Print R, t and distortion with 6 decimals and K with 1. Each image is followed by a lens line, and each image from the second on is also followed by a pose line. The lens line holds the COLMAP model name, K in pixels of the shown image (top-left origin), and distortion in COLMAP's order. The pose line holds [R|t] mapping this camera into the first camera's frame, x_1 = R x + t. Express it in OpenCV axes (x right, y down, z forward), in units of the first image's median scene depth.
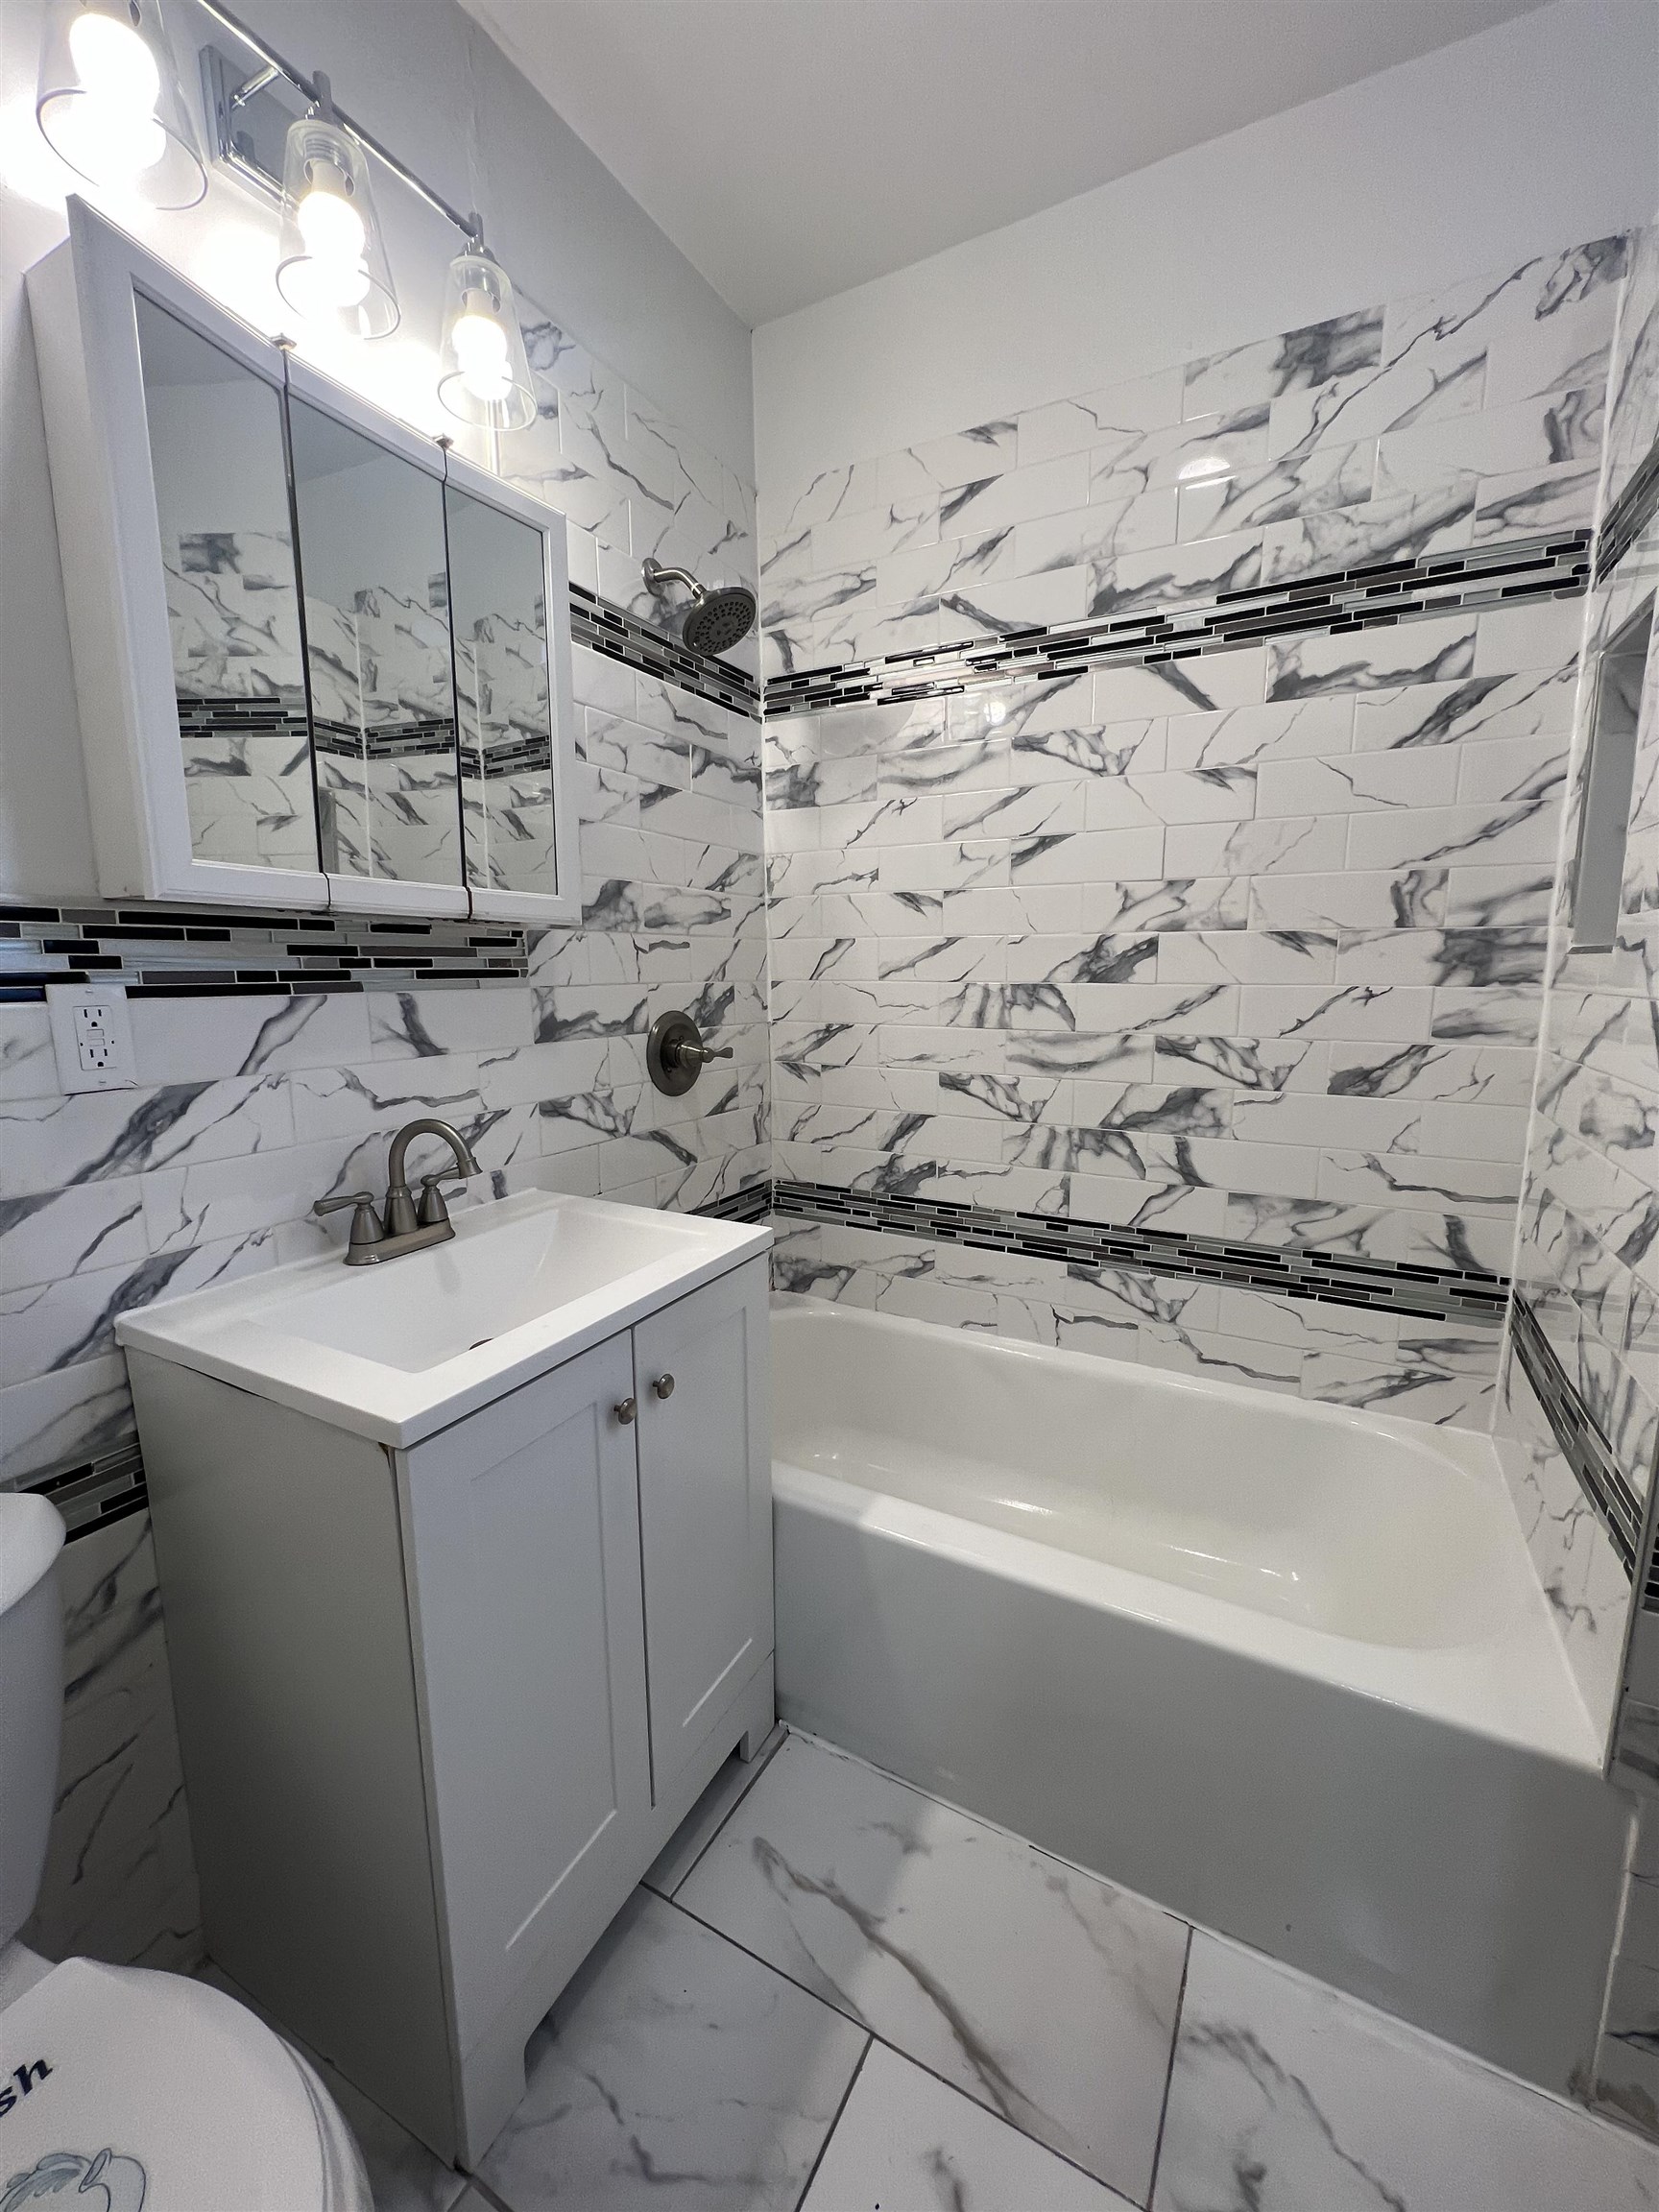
lens RADIAL K [[879.9, 0, 829.3], [0, 879.9, 1102.4], [0, 0, 1]] dist [-0.001868, 0.000380]
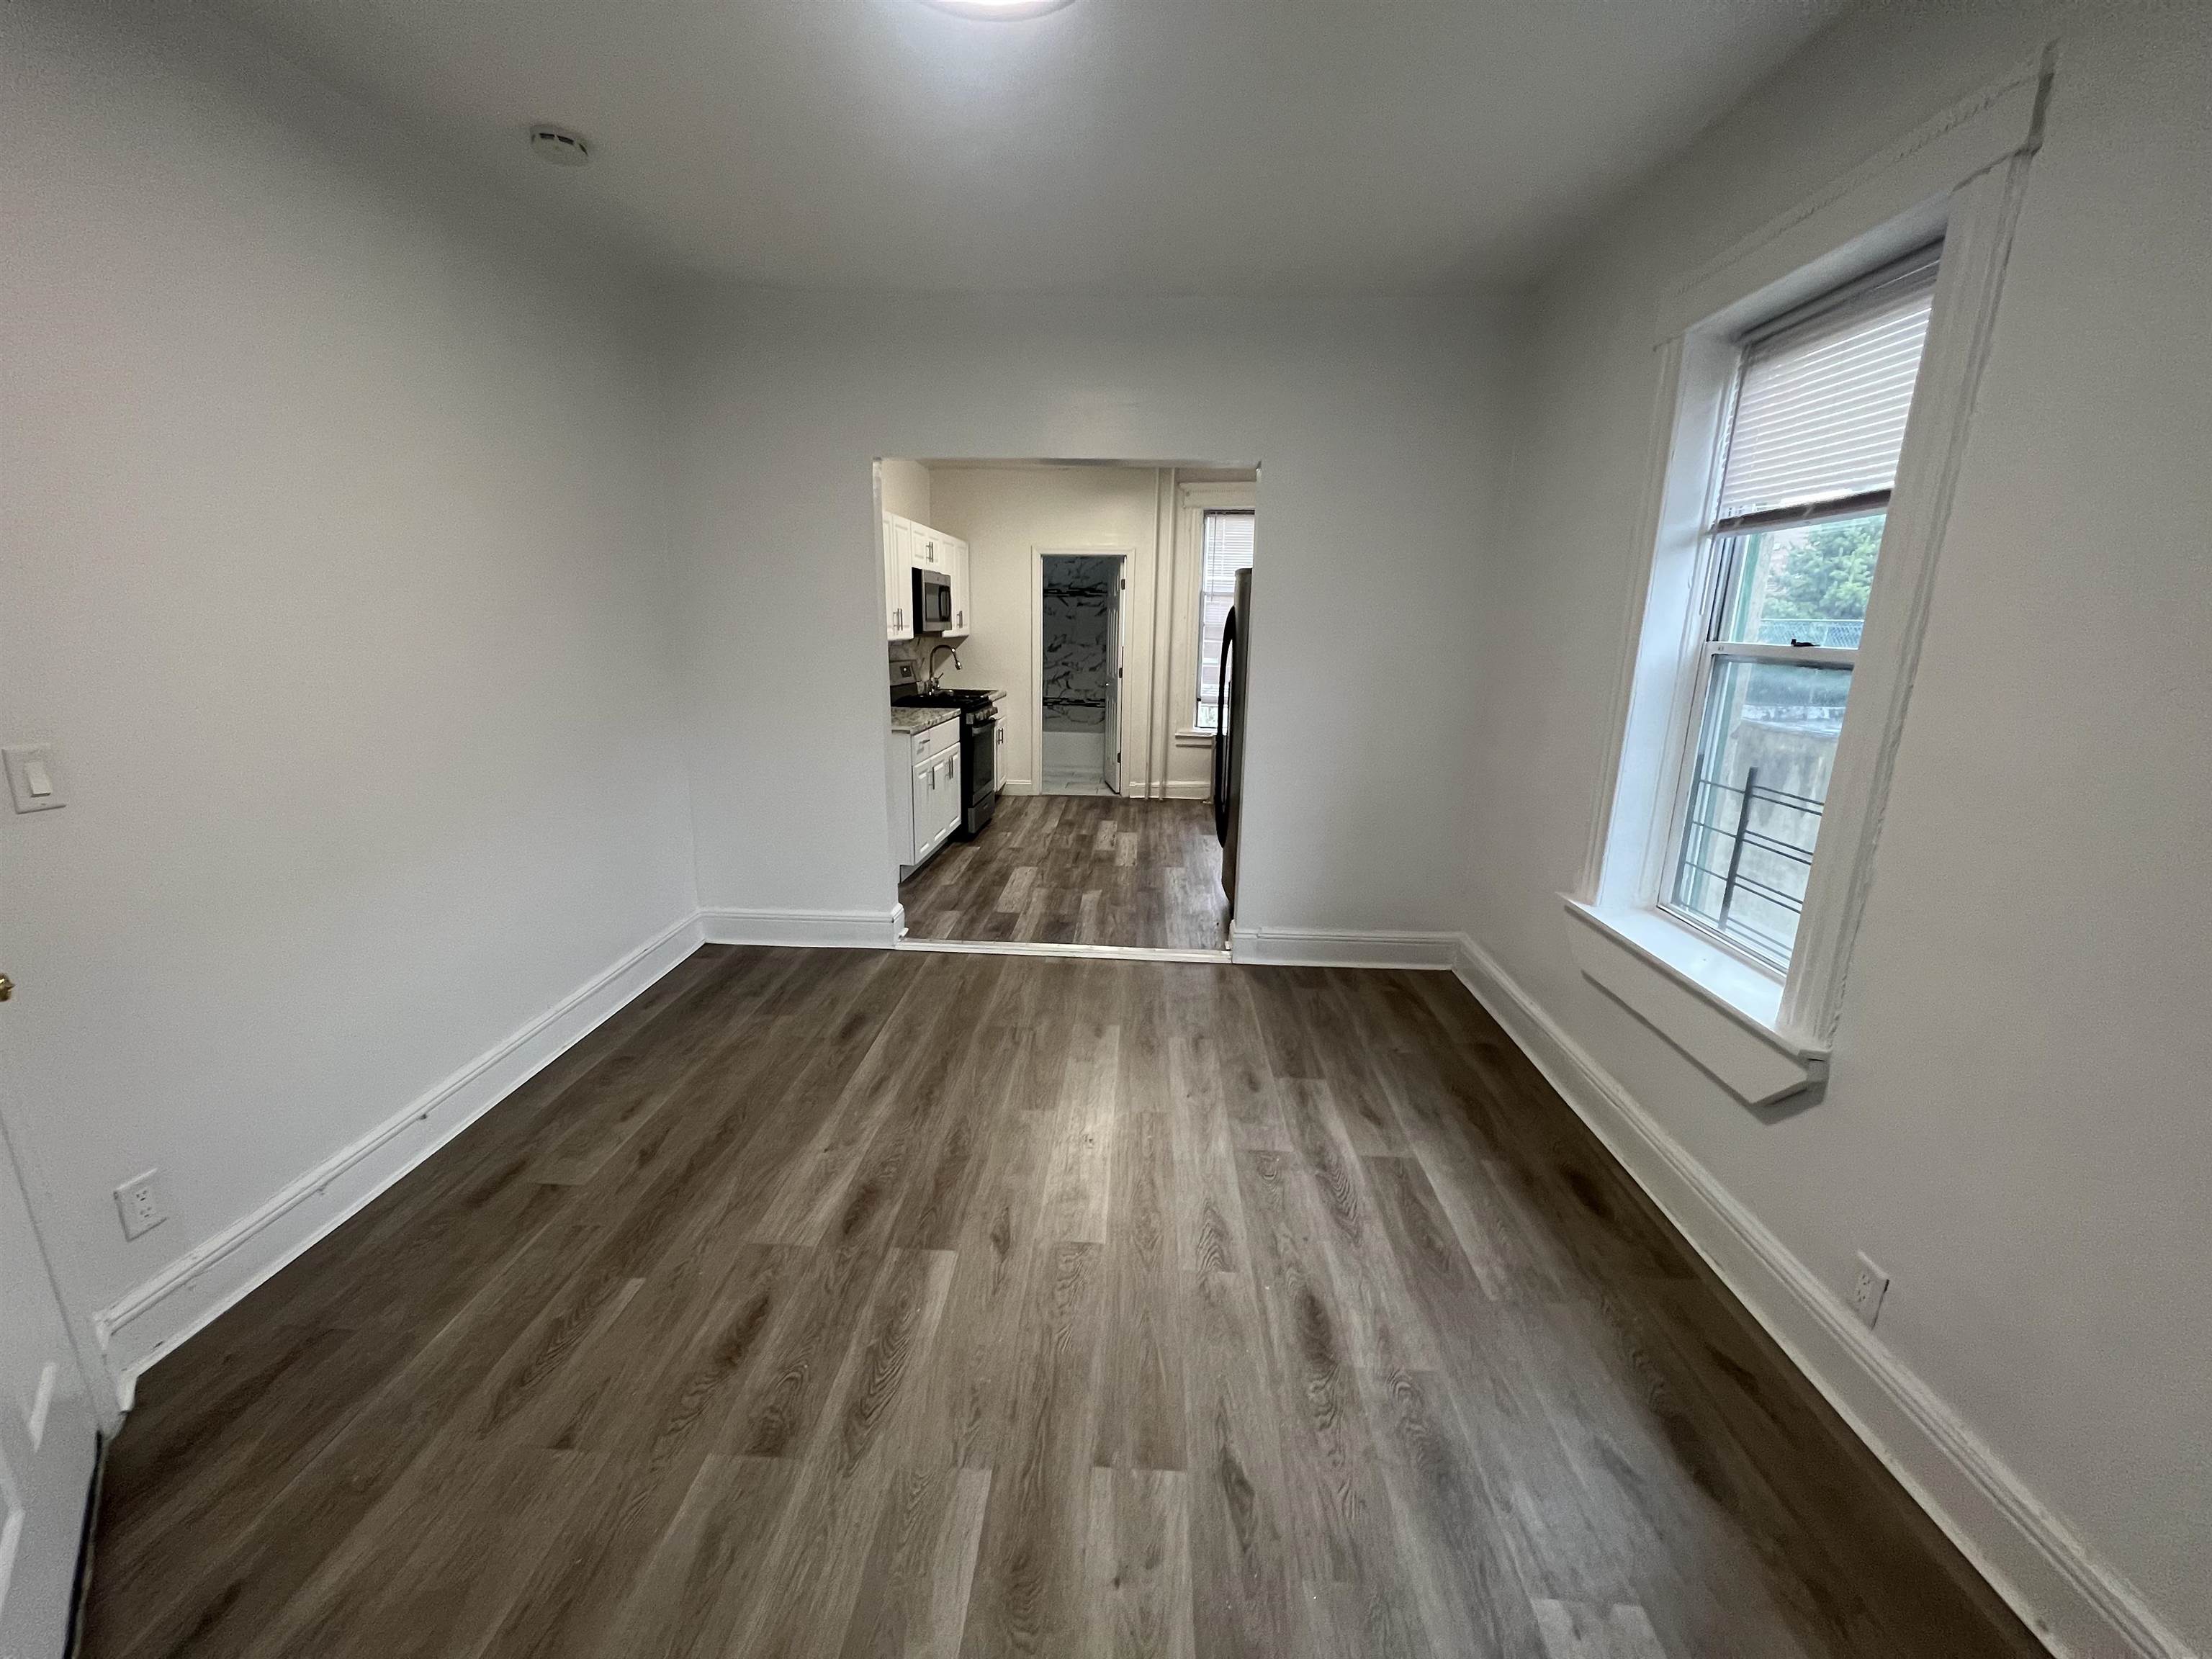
lens RADIAL K [[879.9, 0, 1107.4], [0, 879.9, 833.3], [0, 0, 1]] dist [-0.001868, 0.000380]
pose [[0.895531, -0.083094, 0.437172, -2.135369], [0.042364, 0.993869, 0.102126, 0.503856], [-0.442978, -0.072936, 0.893561, -4.718150]]
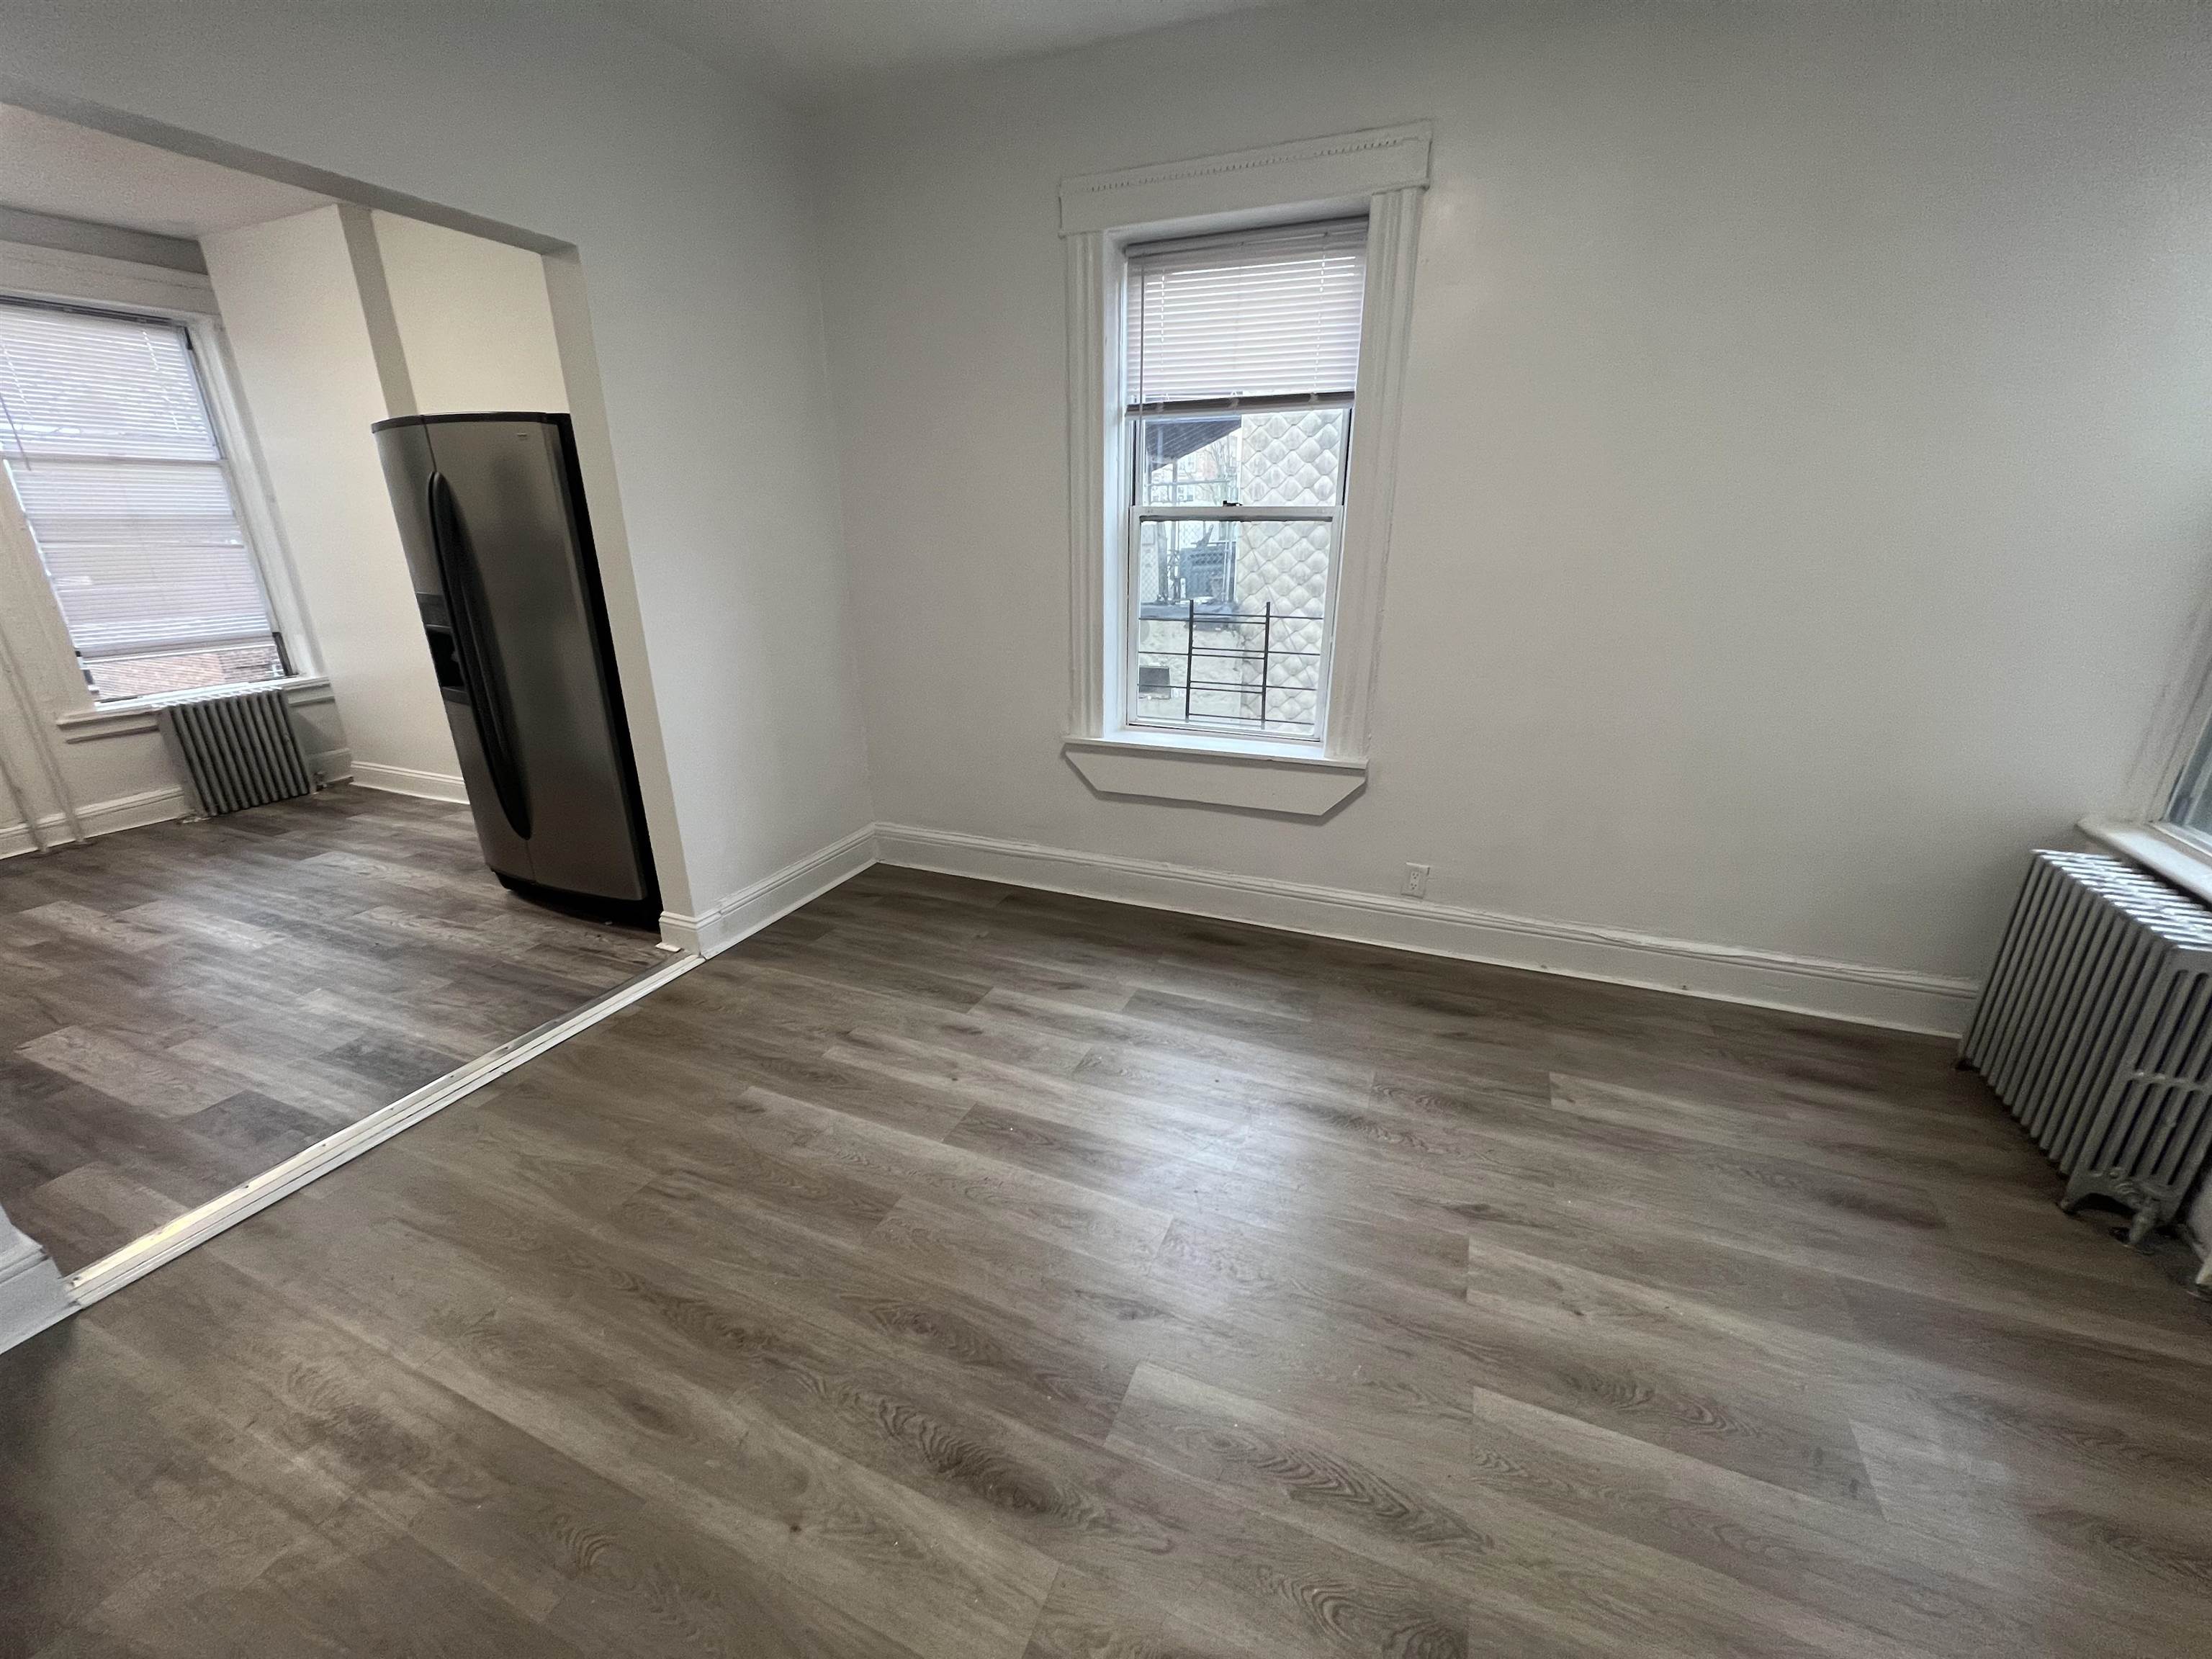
lens RADIAL K [[879.9, 0, 1102.2], [0, 879.9, 827.0], [0, 0, 1]] dist [-0.001868, 0.000380]
pose [[-0.107818, -0.324184, 0.939830, -2.720520], [0.154038, 0.928477, 0.337939, 0.300557], [-0.982165, 0.181206, -0.050170, -2.920774]]
